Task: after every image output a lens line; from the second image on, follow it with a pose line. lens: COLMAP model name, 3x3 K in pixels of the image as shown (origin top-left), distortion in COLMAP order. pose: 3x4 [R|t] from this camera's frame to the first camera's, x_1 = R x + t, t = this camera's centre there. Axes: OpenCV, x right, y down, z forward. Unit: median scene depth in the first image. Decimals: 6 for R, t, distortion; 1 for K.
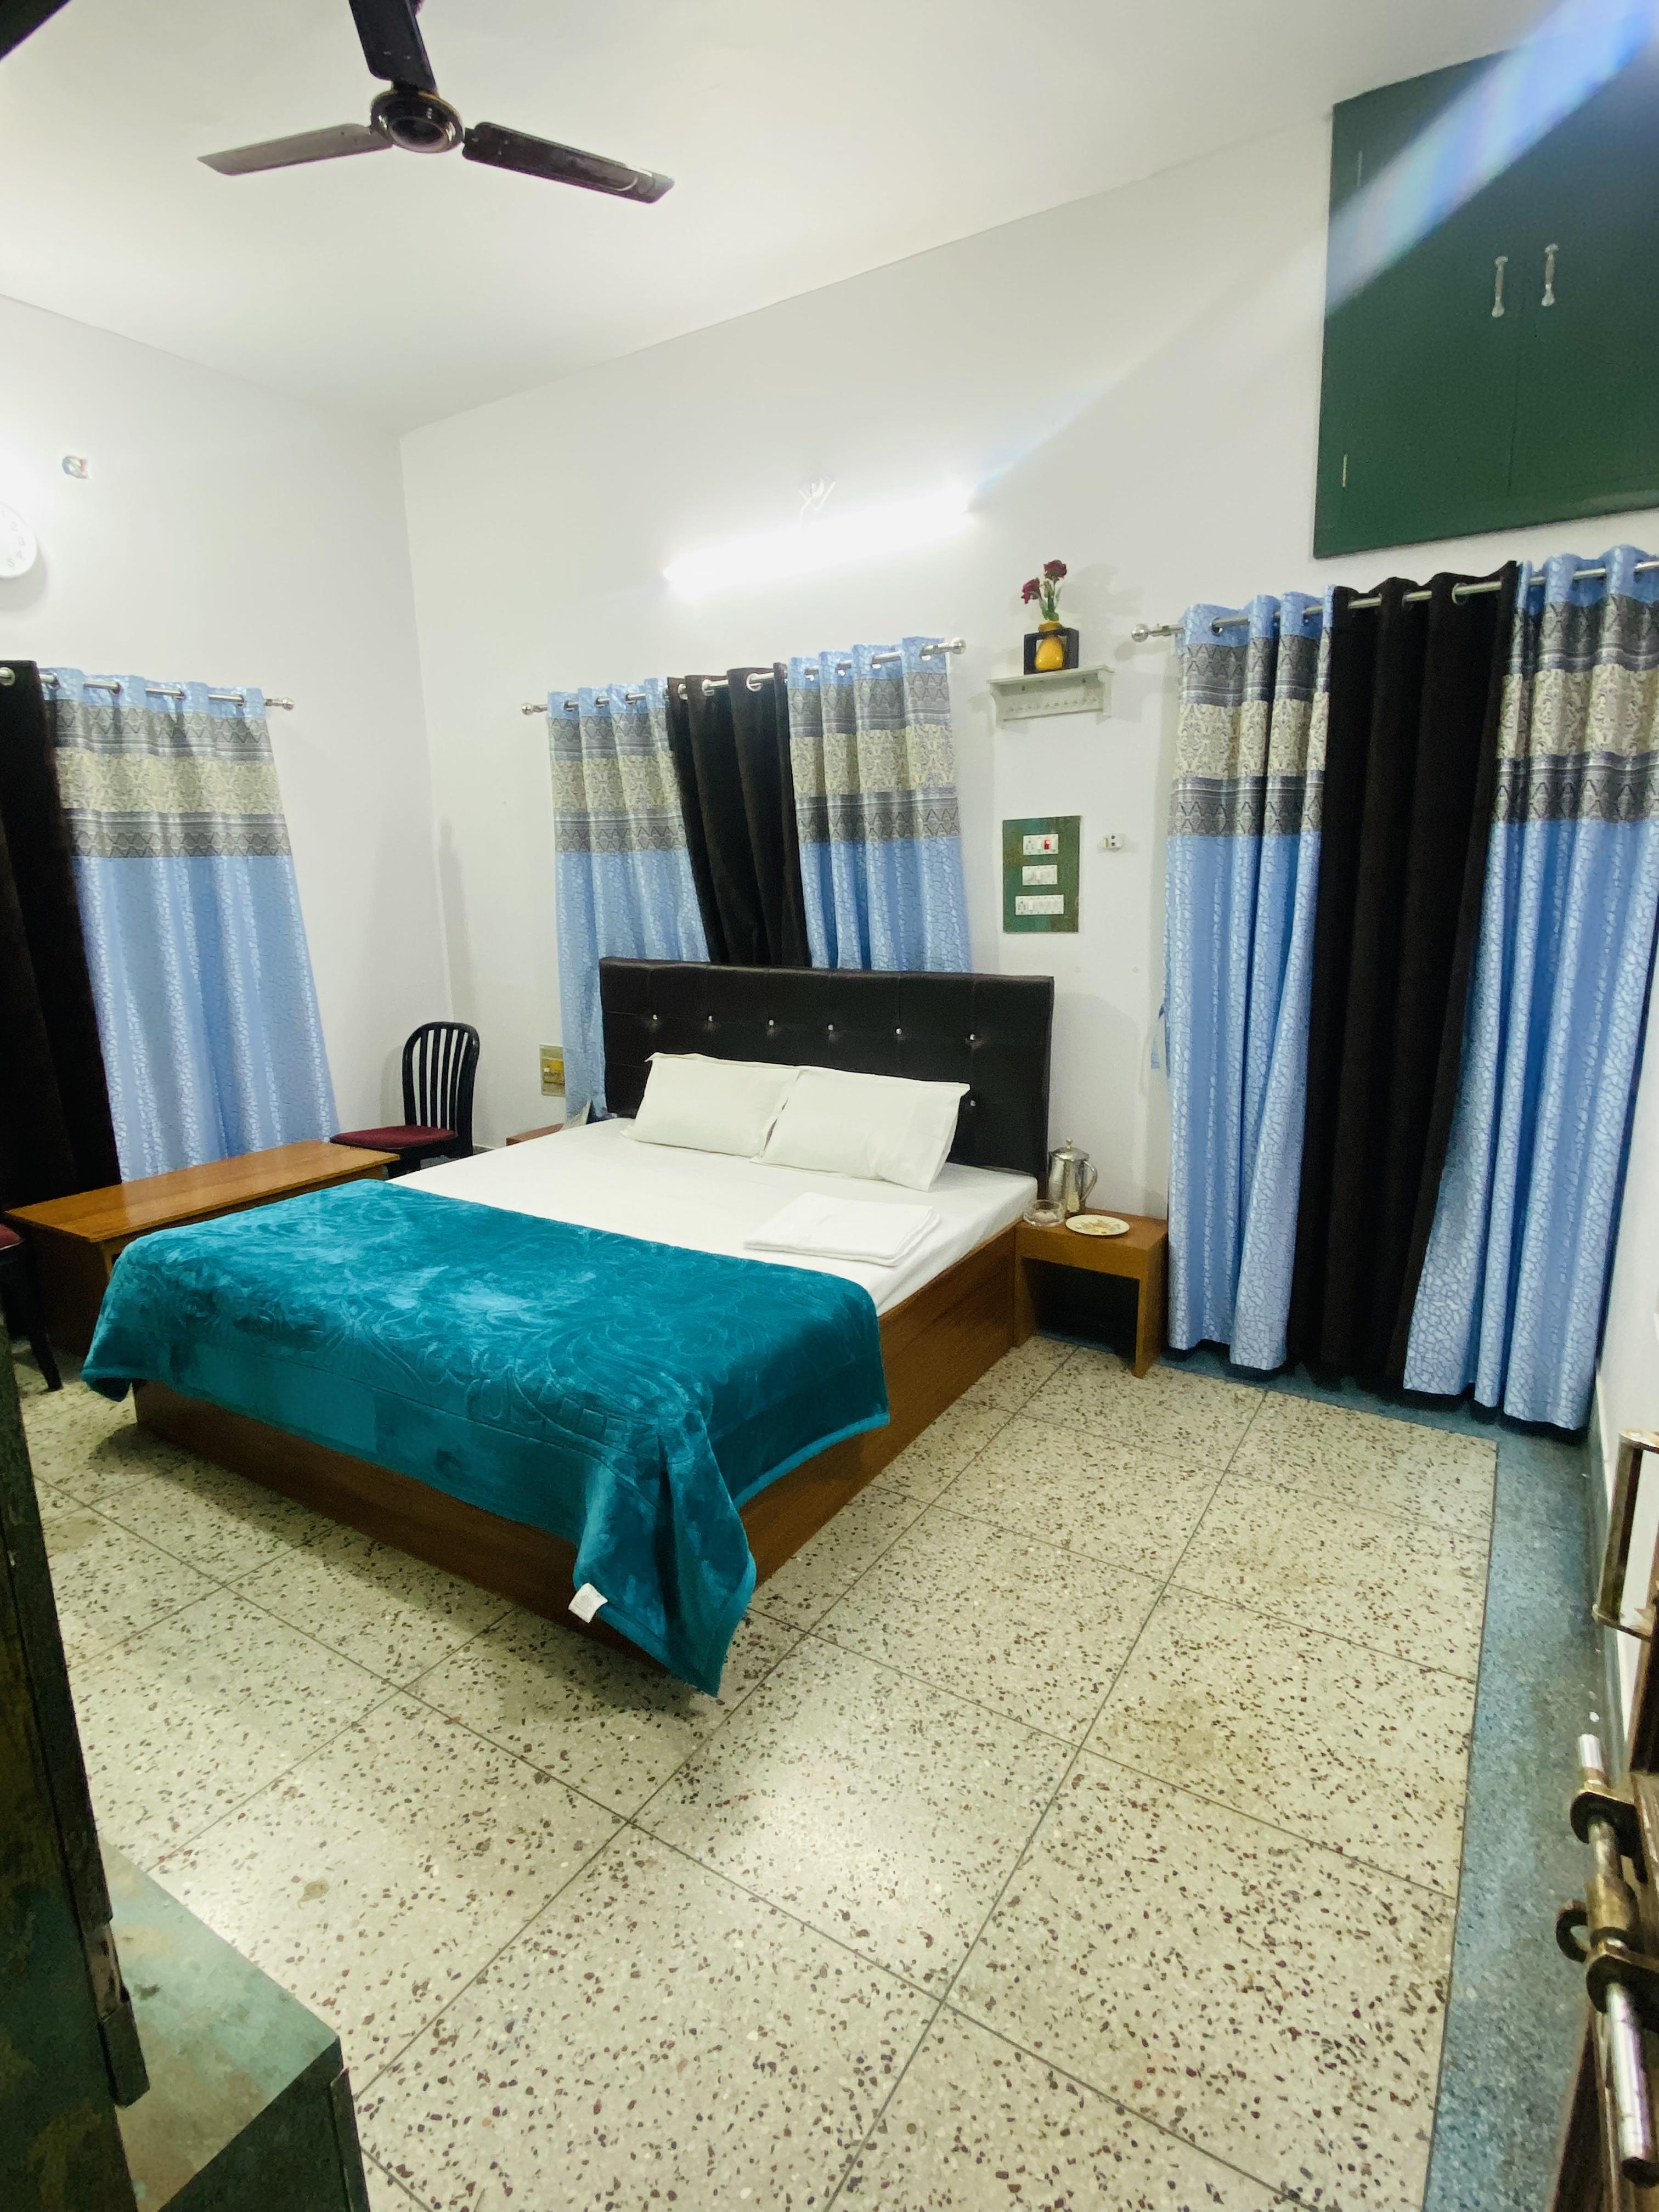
lens RADIAL K [[1106.2, 0, 829.5], [0, 1106.2, 1106.0], [0, 0, 1]] dist [0.003738, -0.015369]
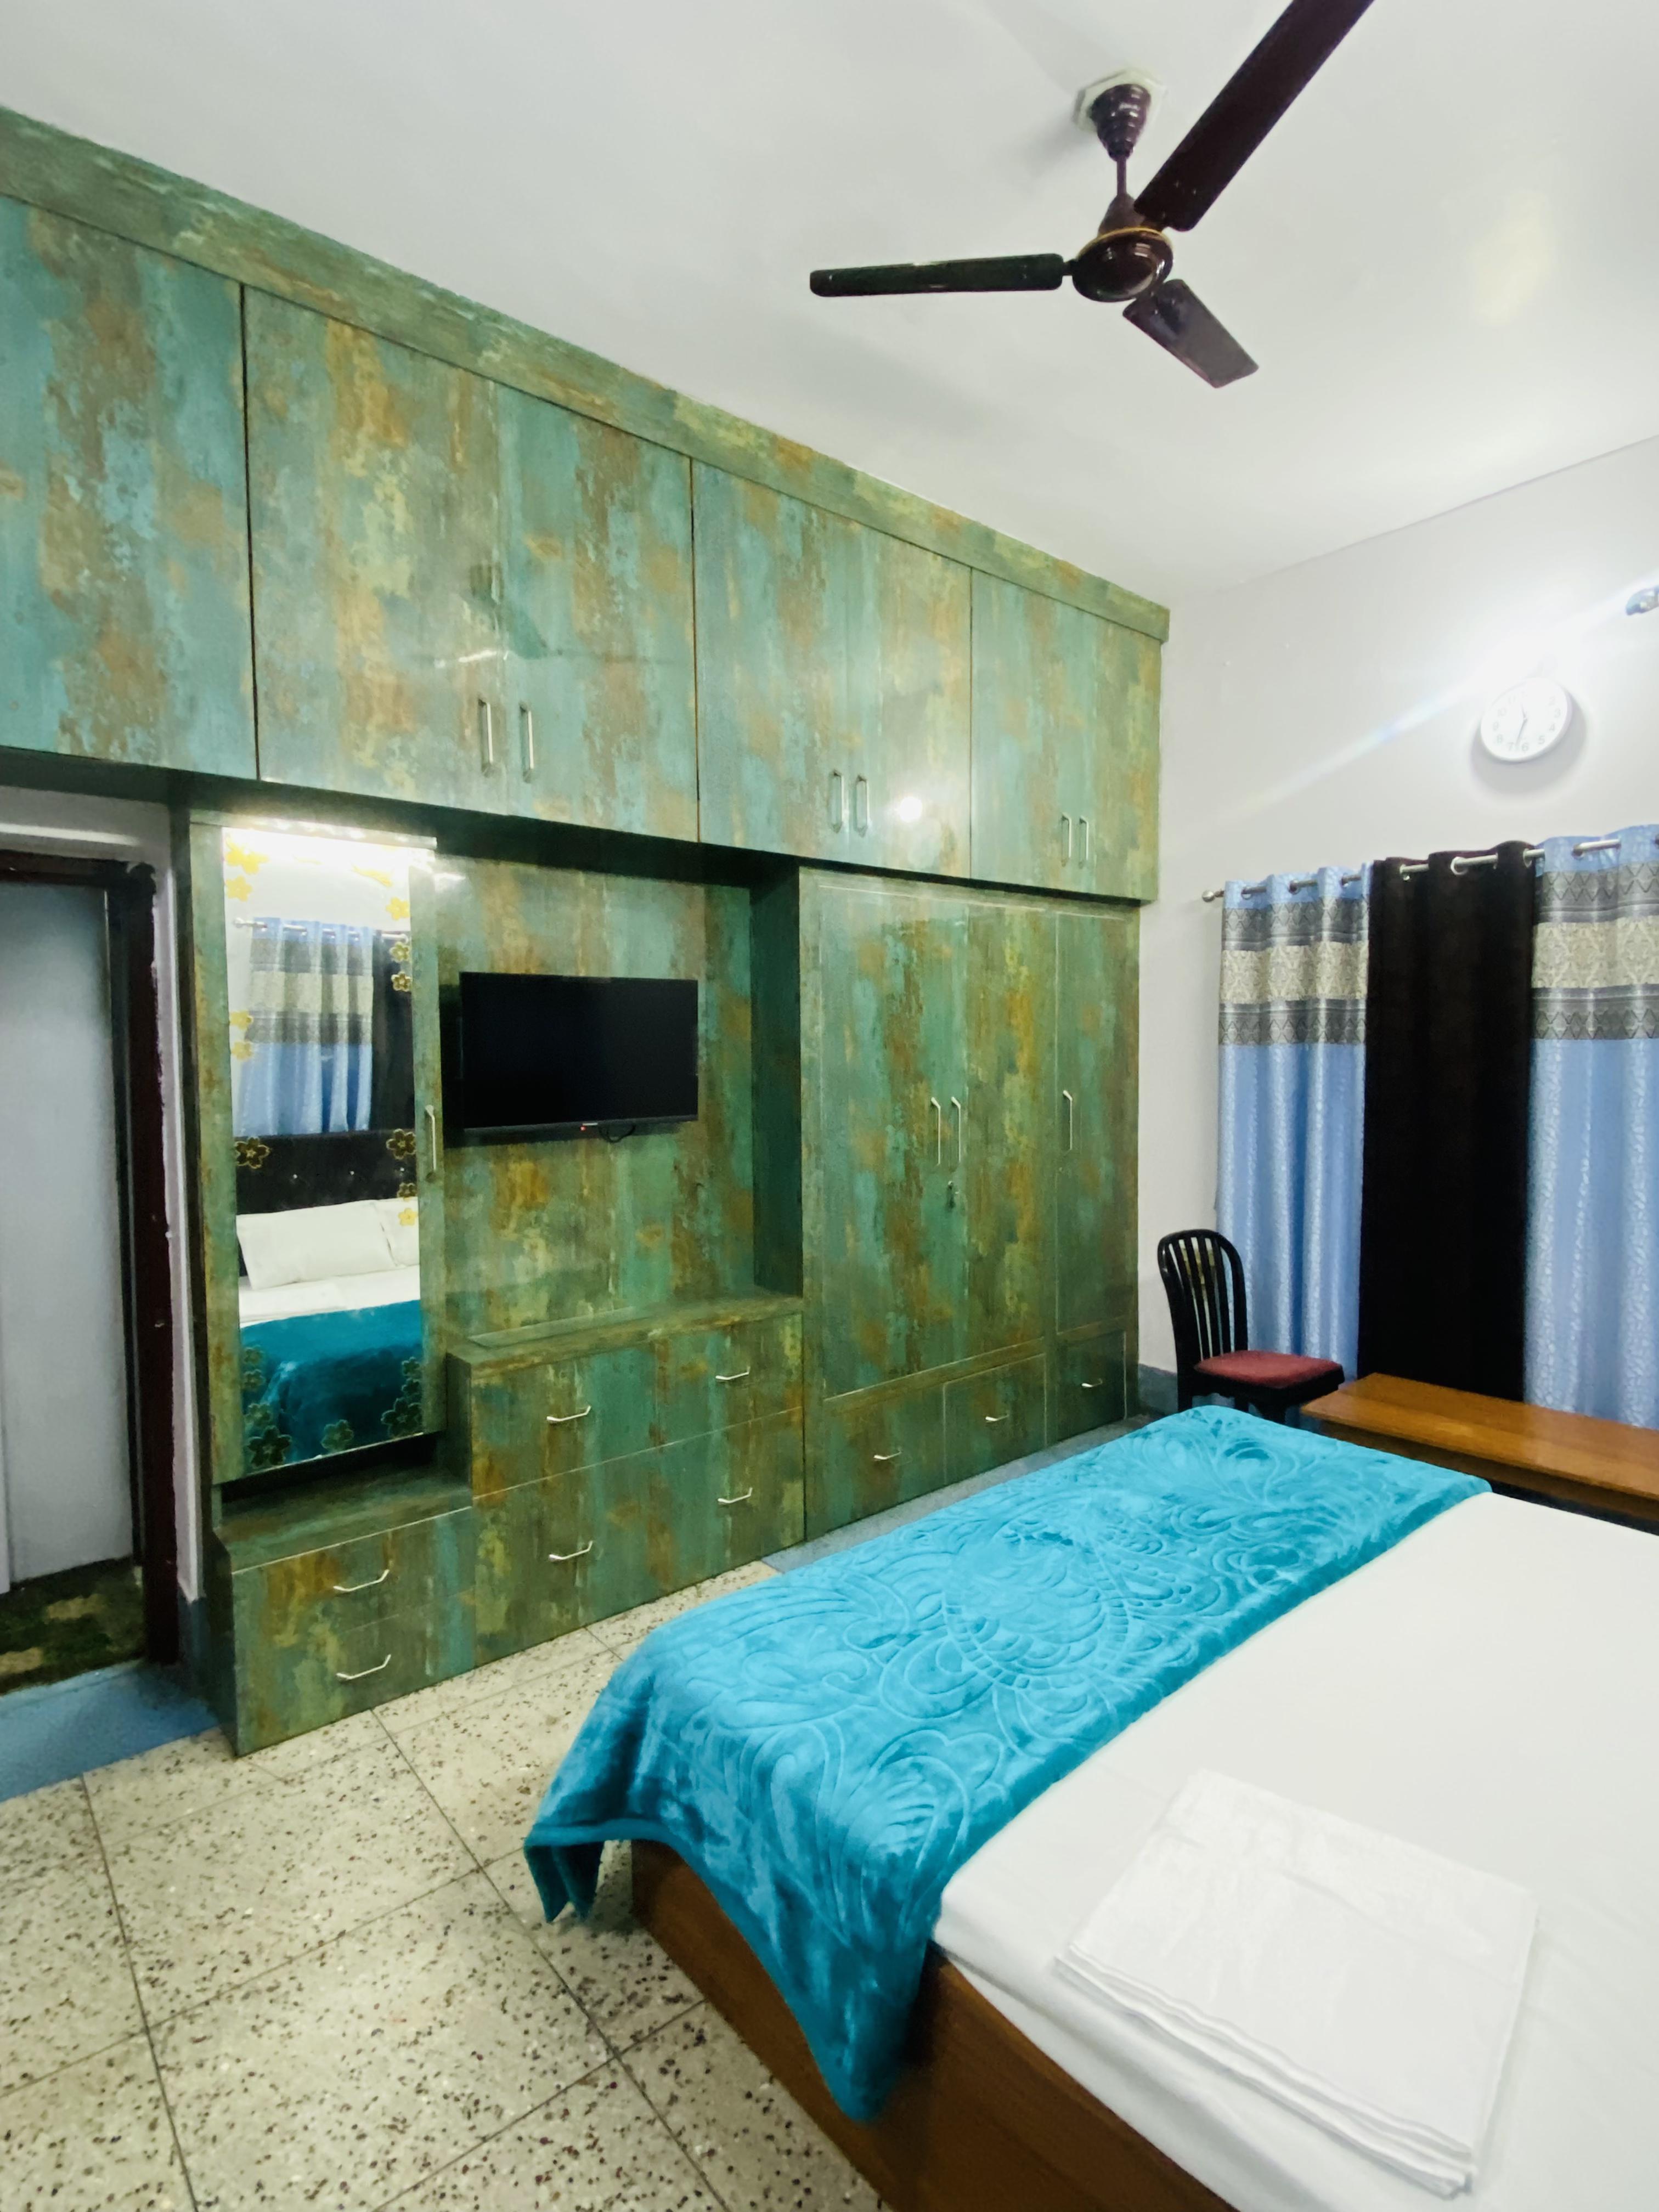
lens RADIAL K [[1106.2, 0, 829.5], [0, 1106.2, 1106.0], [0, 0, 1]] dist [0.003738, -0.015369]
pose [[-0.304596, 0.074821, -0.949538, 0.625351], [-0.191533, 0.971735, 0.138011, -0.313283], [0.933026, 0.223905, -0.281656, 1.218560]]
